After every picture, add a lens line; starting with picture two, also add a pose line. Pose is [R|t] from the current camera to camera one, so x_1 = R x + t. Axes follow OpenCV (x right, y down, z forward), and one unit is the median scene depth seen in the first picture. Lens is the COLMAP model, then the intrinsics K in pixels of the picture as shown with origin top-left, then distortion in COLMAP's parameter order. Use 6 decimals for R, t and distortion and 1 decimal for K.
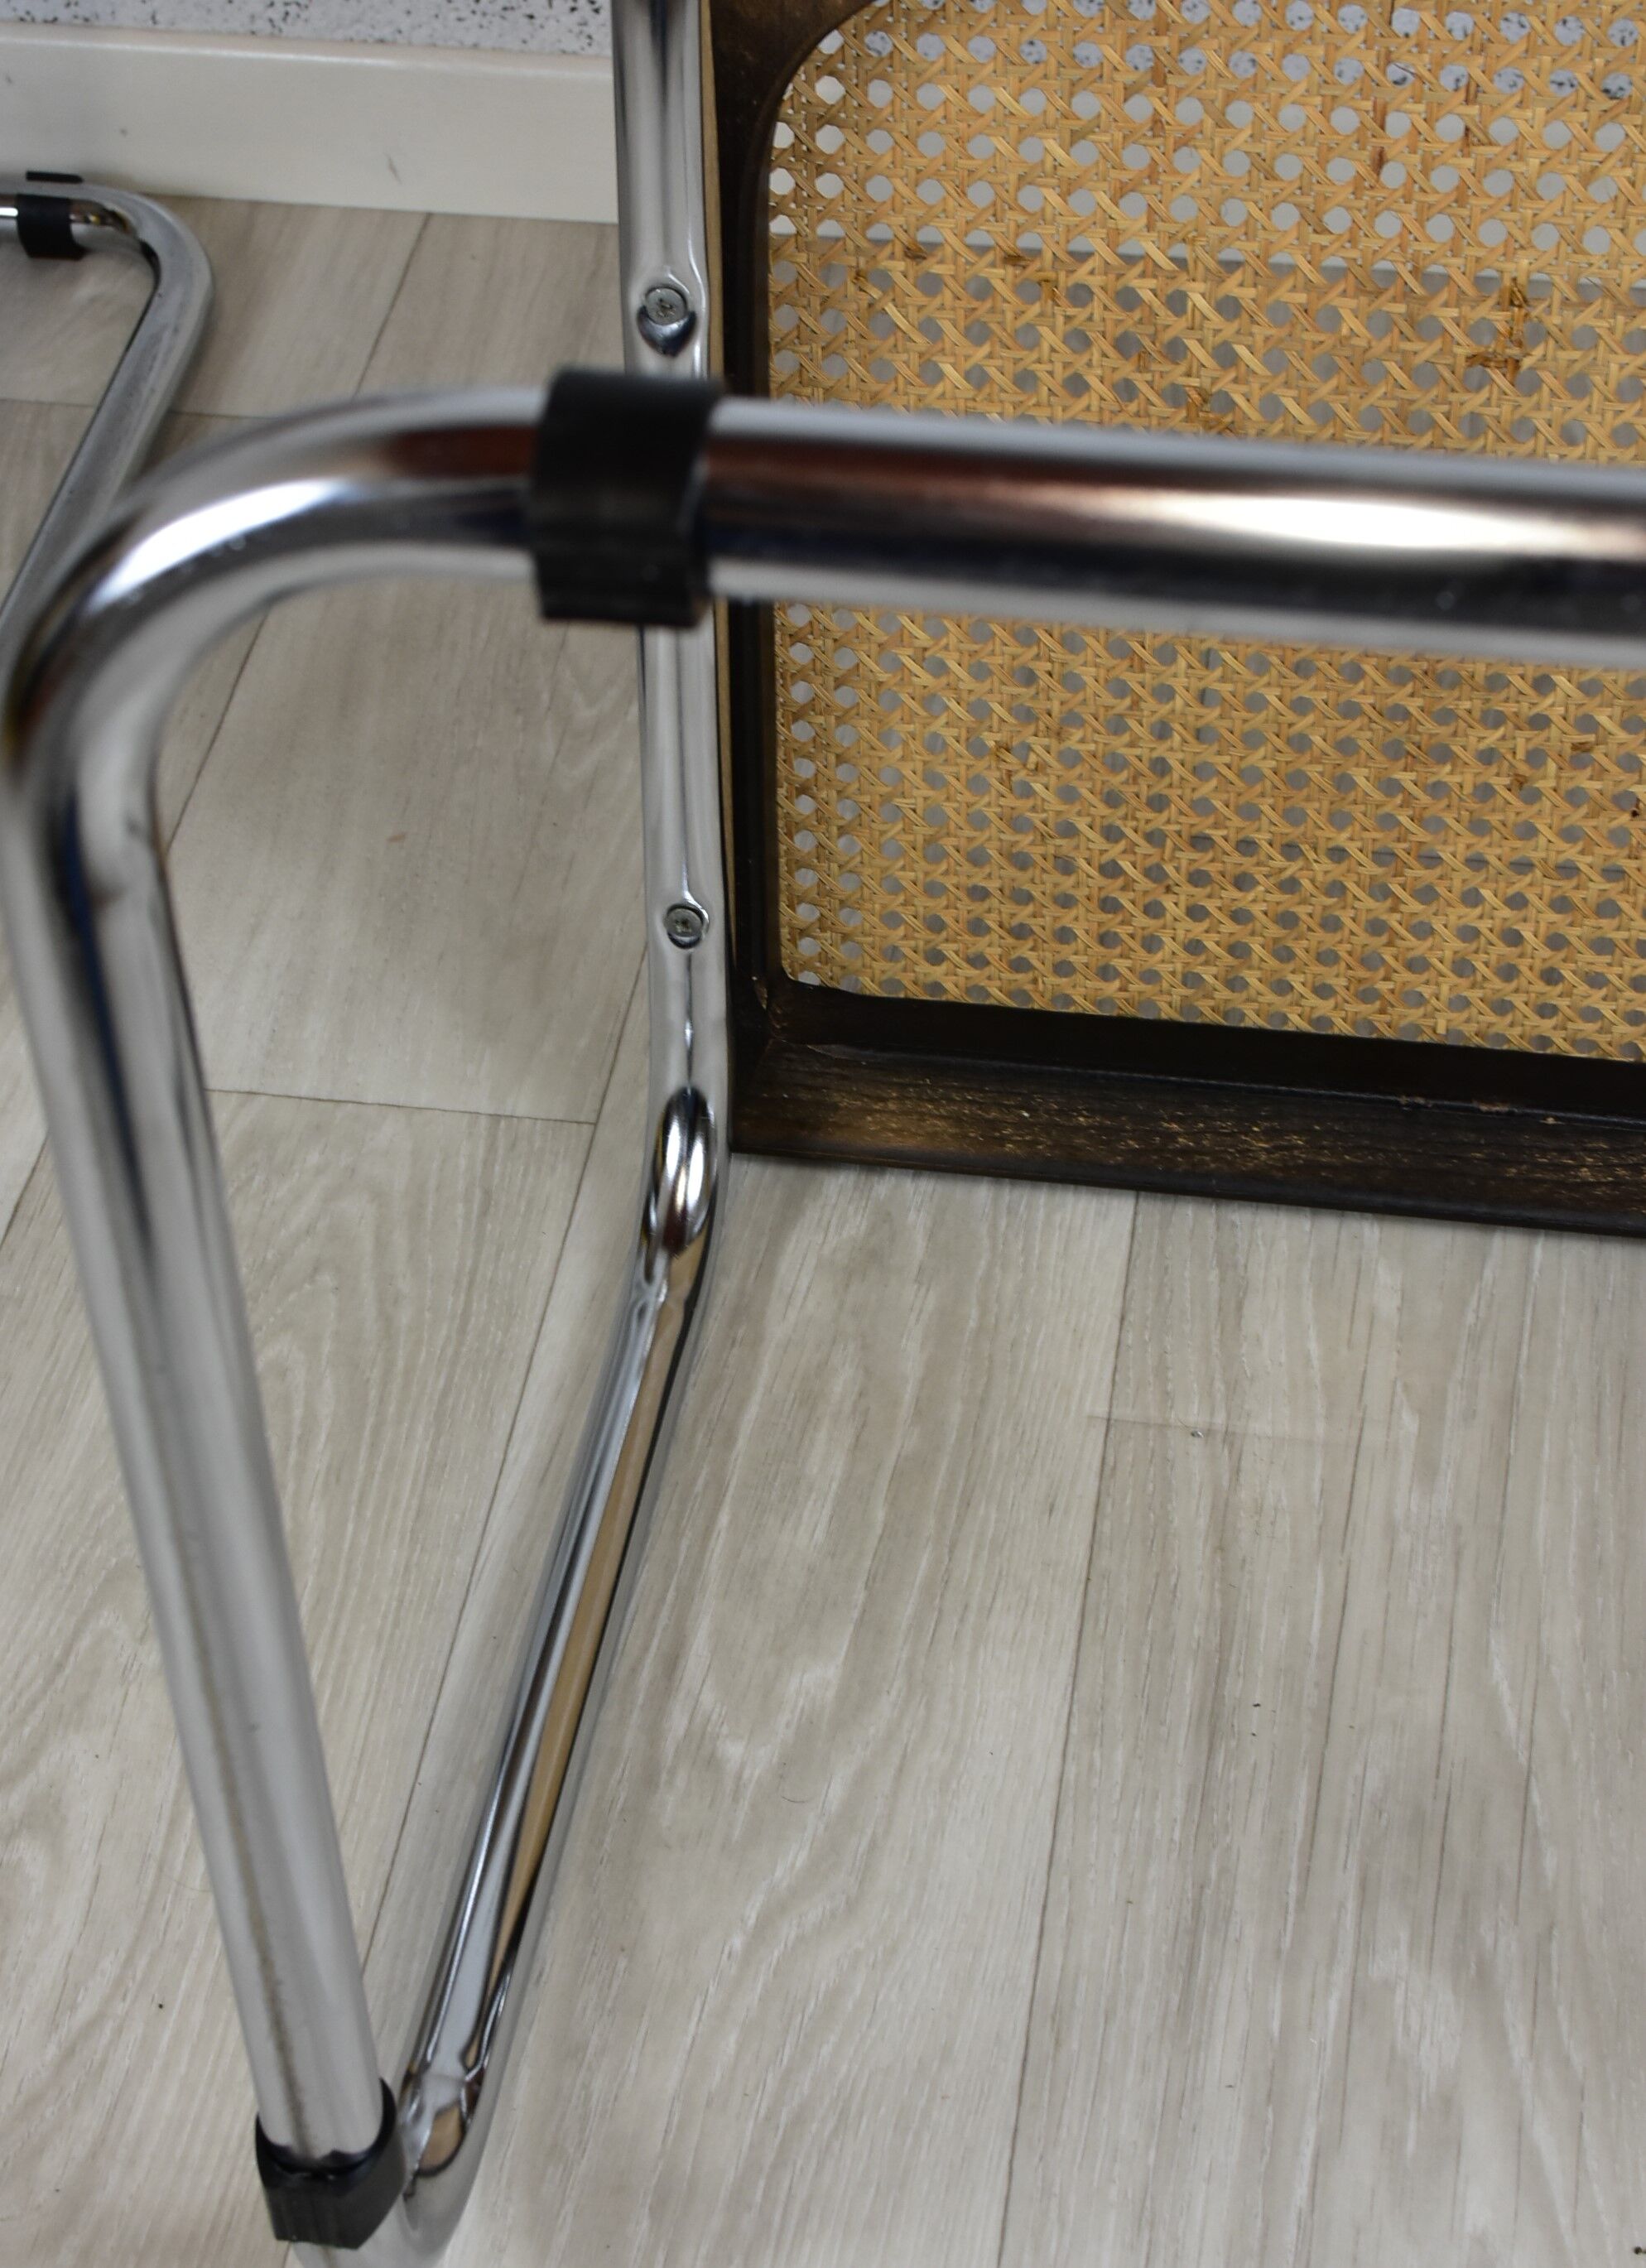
lens RADIAL K [[3804.0, 0, 819.0], [0, 3804.0, 1269.2], [0, 0, 1]] dist [-0.002020, 0.000000]
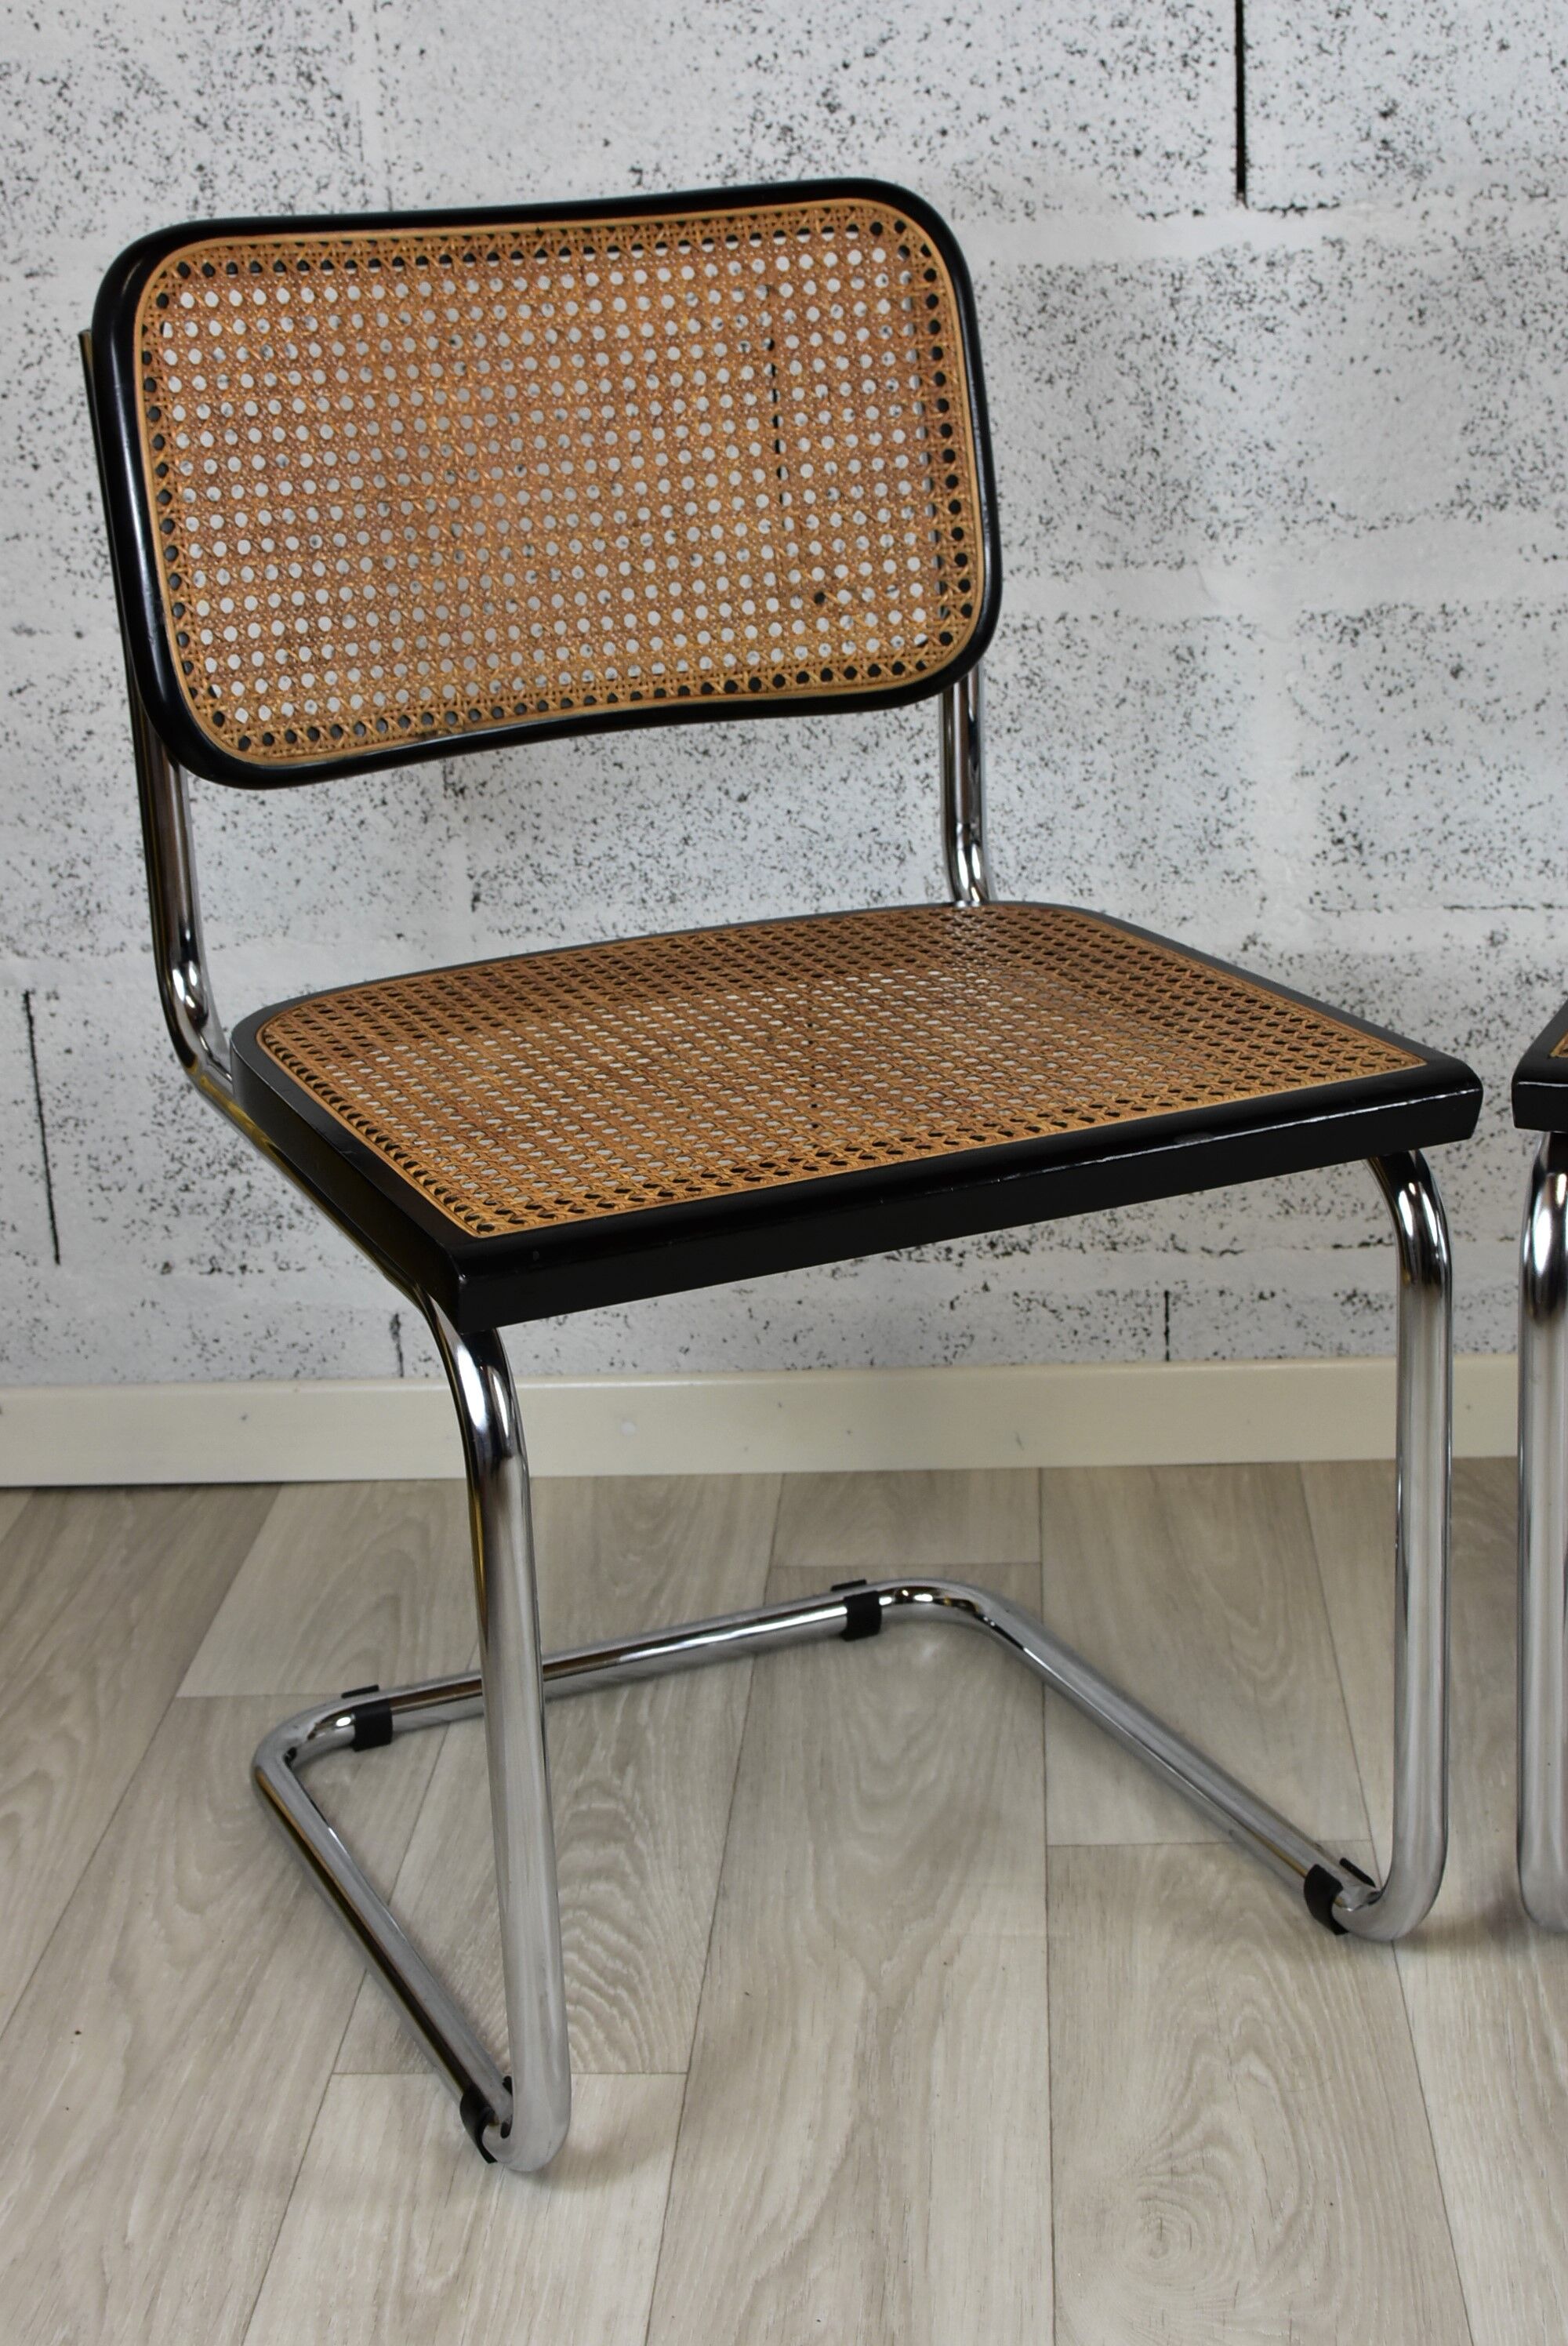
lens RADIAL K [[3614.8, 0, 788.7], [0, 3614.8, 1175.5], [0, 0, 1]] dist [-0.000237, 0.000000]
pose [[0.995527, -0.054228, 0.077369, -0.464453], [0.084876, 0.873032, -0.480220, 0.494445], [-0.041504, 0.484638, 0.873729, -0.573074]]
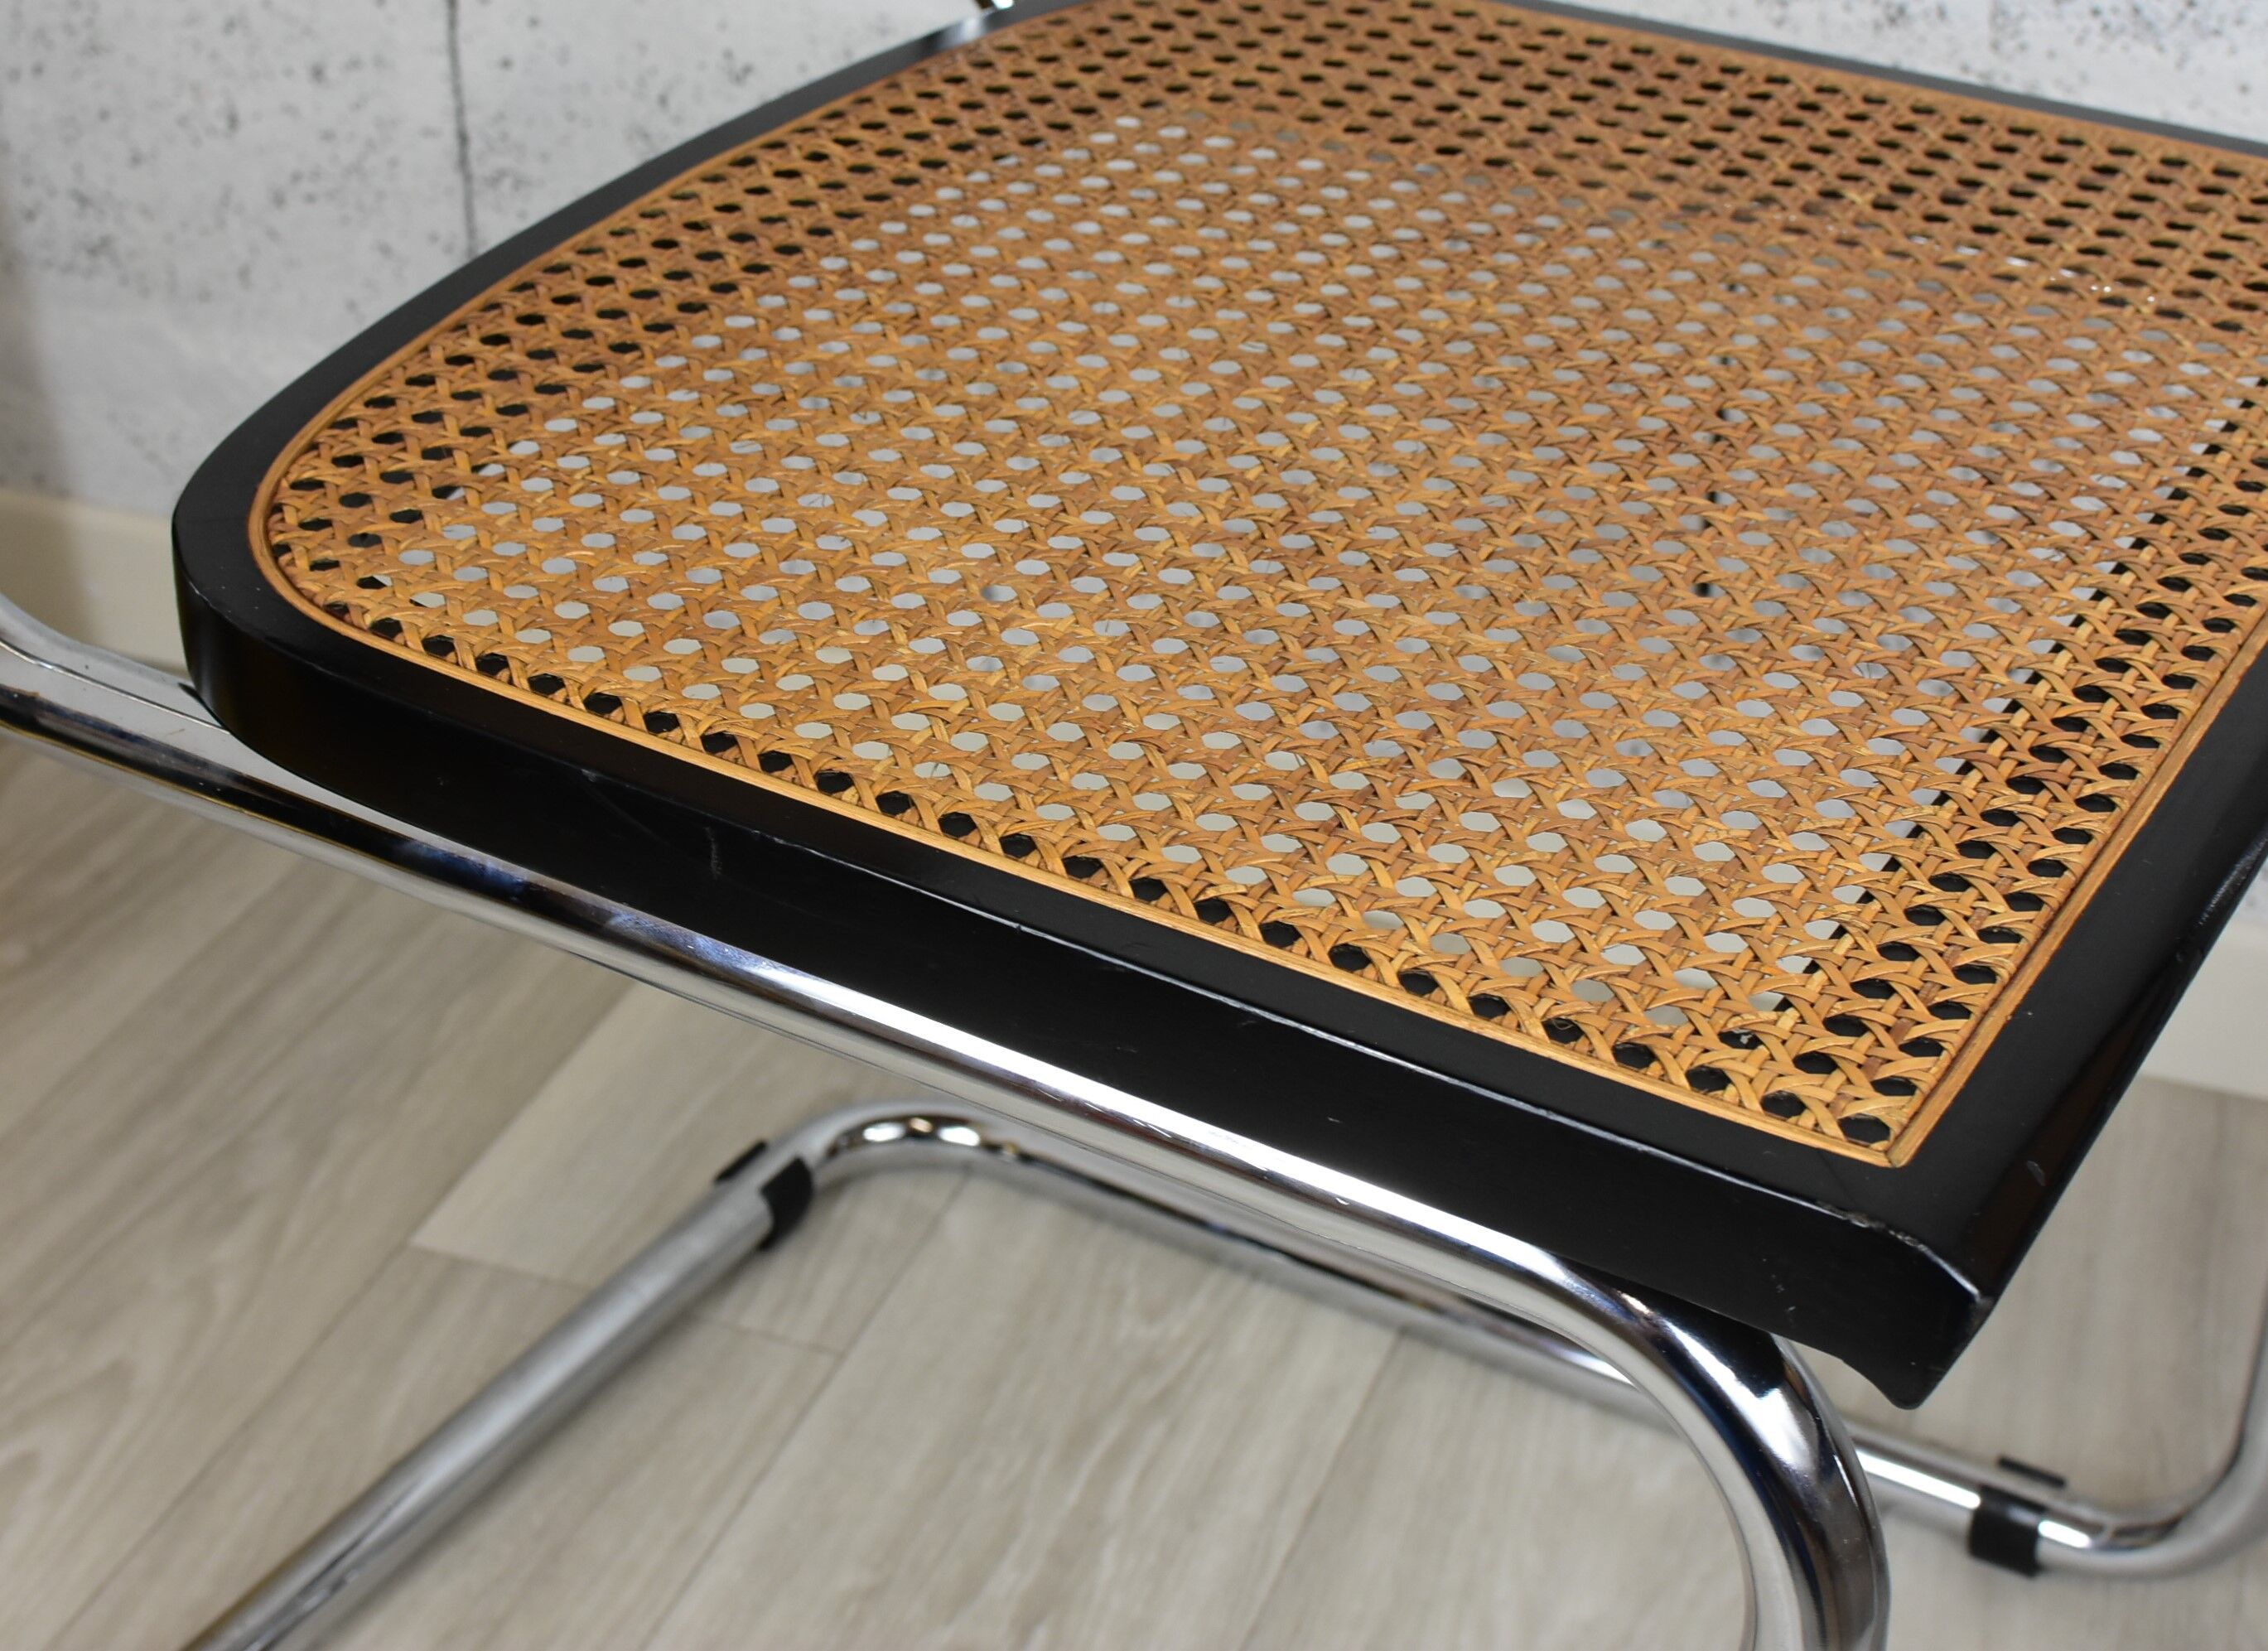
lens RADIAL K [[3837.2, 0, 1007.9], [0, 3837.2, 821.2], [0, 0, 1]] dist [0.000389, 0.000000]
pose [[0.972764, 0.128047, -0.193223, -0.244986], [-0.172991, 0.955868, -0.237465, -0.100587], [0.154289, 0.264423, 0.951985, 0.101504]]
